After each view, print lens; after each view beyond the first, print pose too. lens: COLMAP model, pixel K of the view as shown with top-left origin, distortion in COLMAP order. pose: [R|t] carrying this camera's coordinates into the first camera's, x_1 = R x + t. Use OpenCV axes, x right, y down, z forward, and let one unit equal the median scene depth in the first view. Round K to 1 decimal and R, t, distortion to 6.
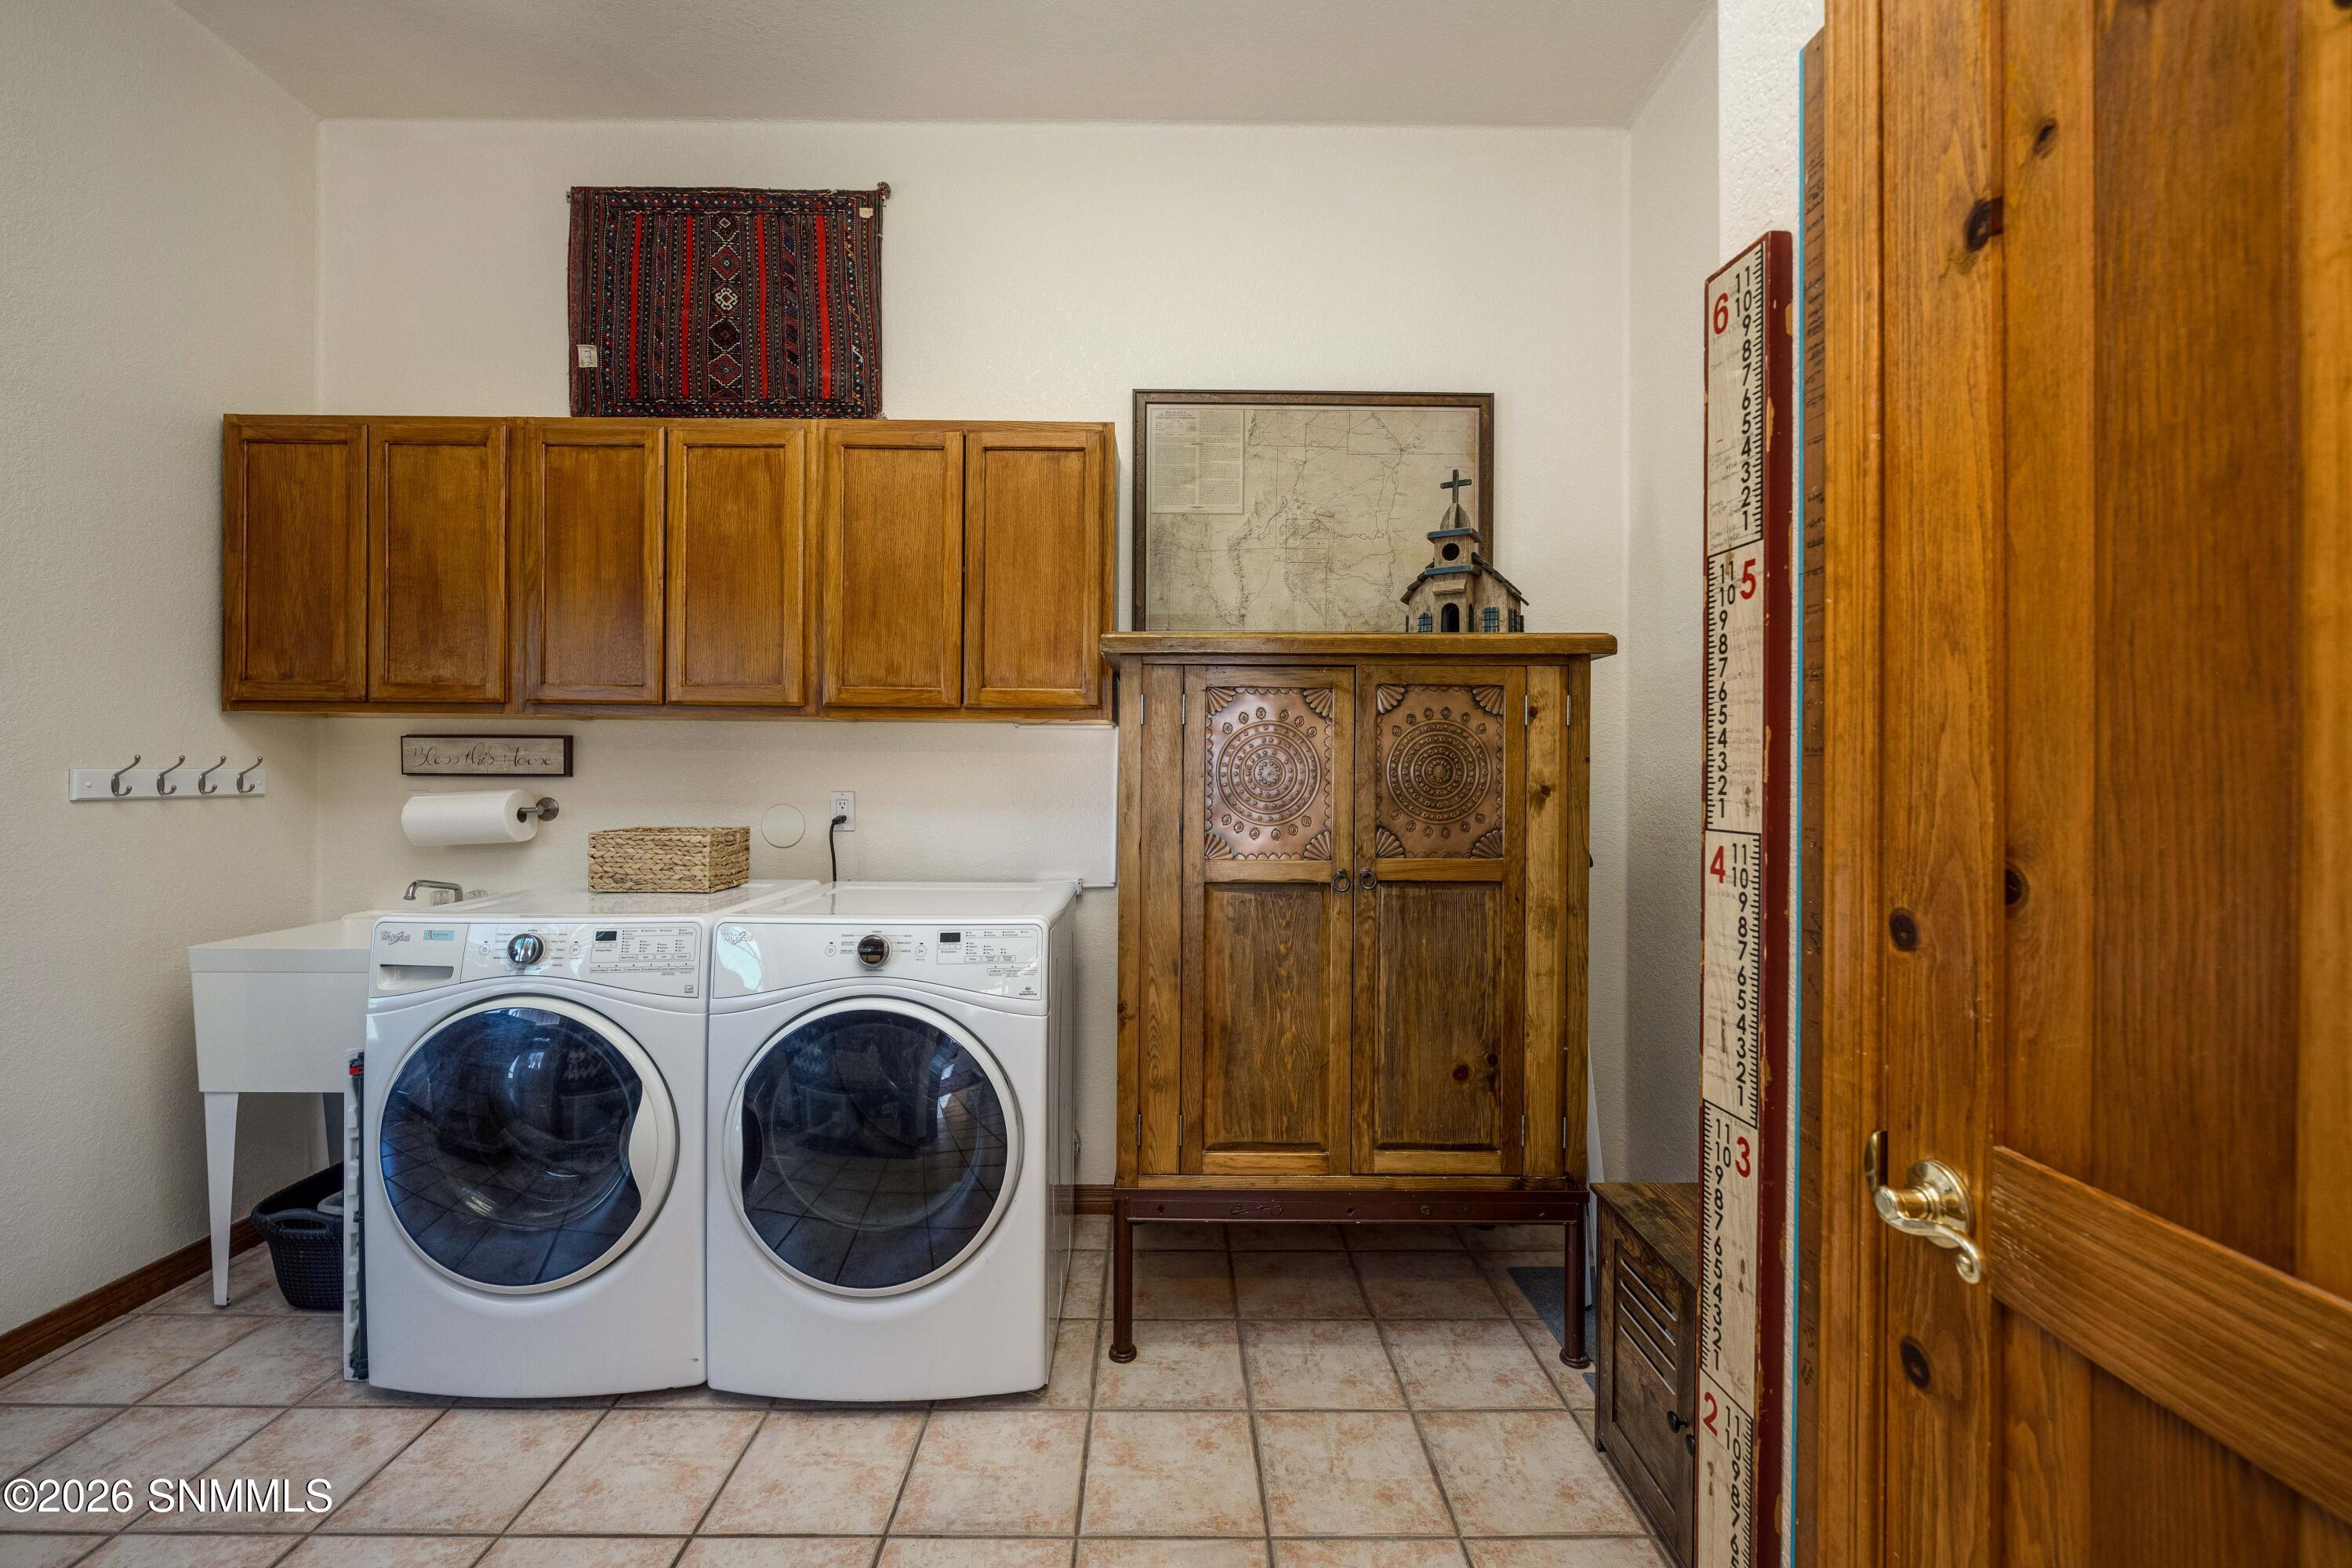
lens RADIAL K [[971.1, 0, 1176.0], [0, 971.1, 784.0], [0, 0, 1]] dist [0.000231, -0.000130]
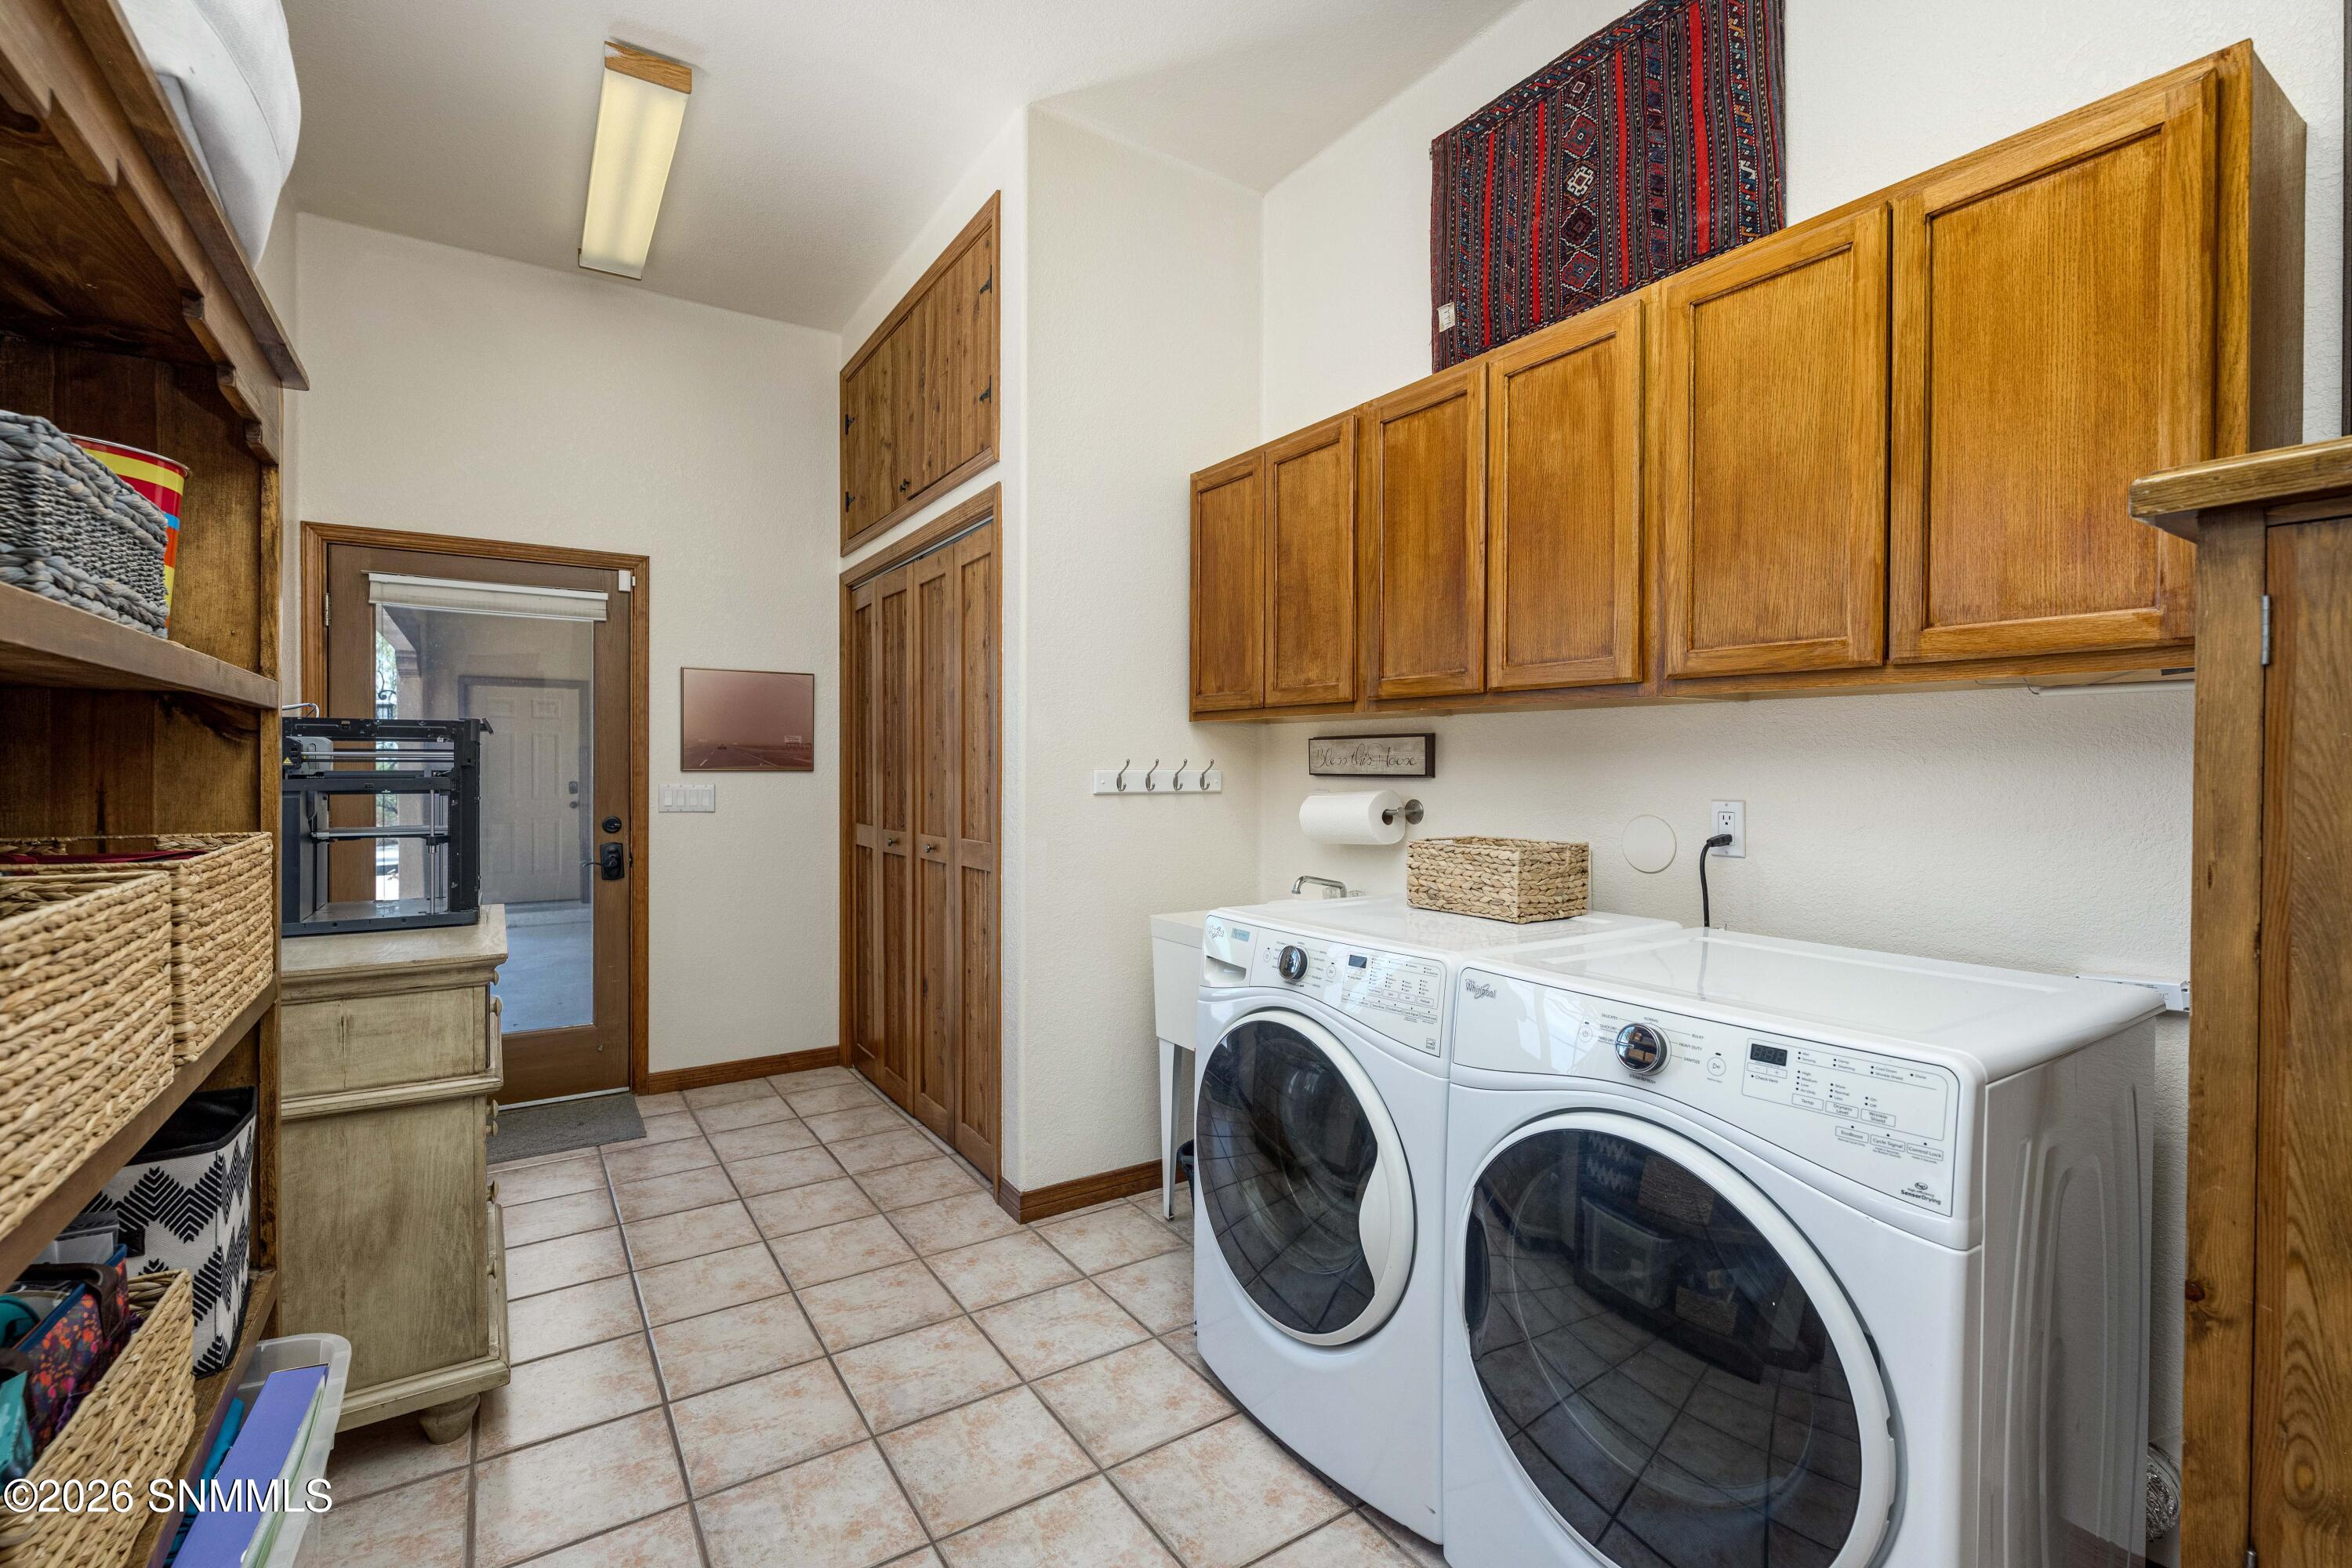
lens RADIAL K [[1028.9, 0, 1170.8], [0, 1028.9, 776.2], [0, 0, 1]] dist [-0.002857, 0.000029]
pose [[0.535818, 0.003683, -0.844325, 0.079978], [-0.010825, 0.999938, -0.002507, -0.004009], [0.844264, 0.010483, 0.535825, 0.293318]]
